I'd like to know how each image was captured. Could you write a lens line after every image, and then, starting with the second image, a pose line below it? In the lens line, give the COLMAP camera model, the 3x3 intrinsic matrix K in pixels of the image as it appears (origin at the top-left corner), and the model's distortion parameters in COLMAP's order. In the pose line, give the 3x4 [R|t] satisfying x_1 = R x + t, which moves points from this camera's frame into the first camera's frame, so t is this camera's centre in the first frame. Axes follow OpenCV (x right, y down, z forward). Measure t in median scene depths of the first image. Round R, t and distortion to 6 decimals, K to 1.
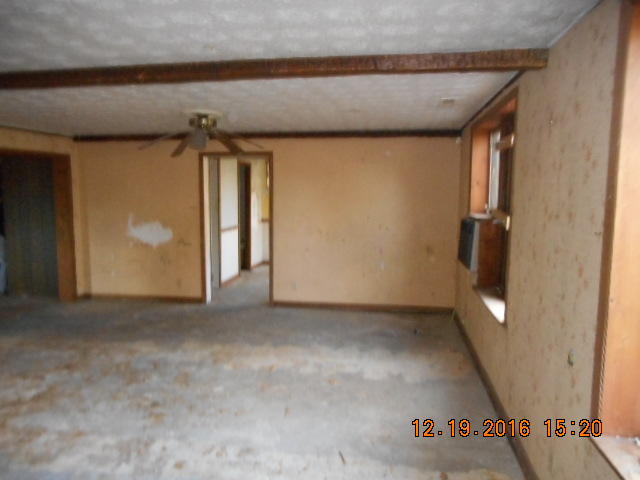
lens RADIAL K [[481.2, 0, 319.9], [0, 481.2, 240.5], [0, 0, 1]] dist [-0.005150, -0.006067]
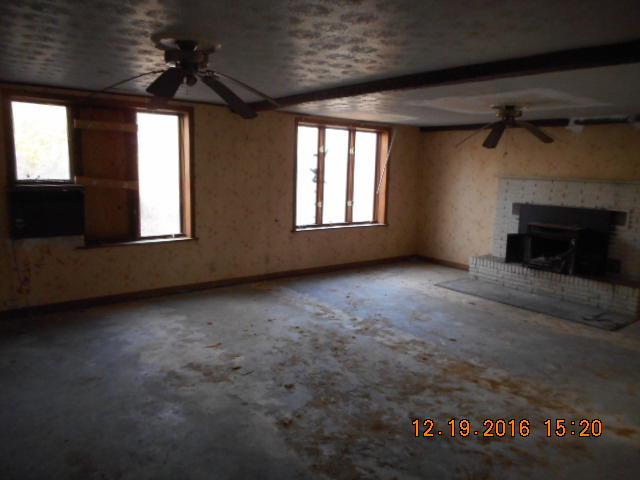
lens RADIAL K [[481.2, 0, 319.3], [0, 481.2, 240.6], [0, 0, 1]] dist [-0.005150, -0.006067]
pose [[-0.732559, -0.128020, 0.668557, -1.140468], [0.037814, 0.972986, 0.227748, -0.212461], [-0.679652, 0.192119, -0.707929, 1.913077]]
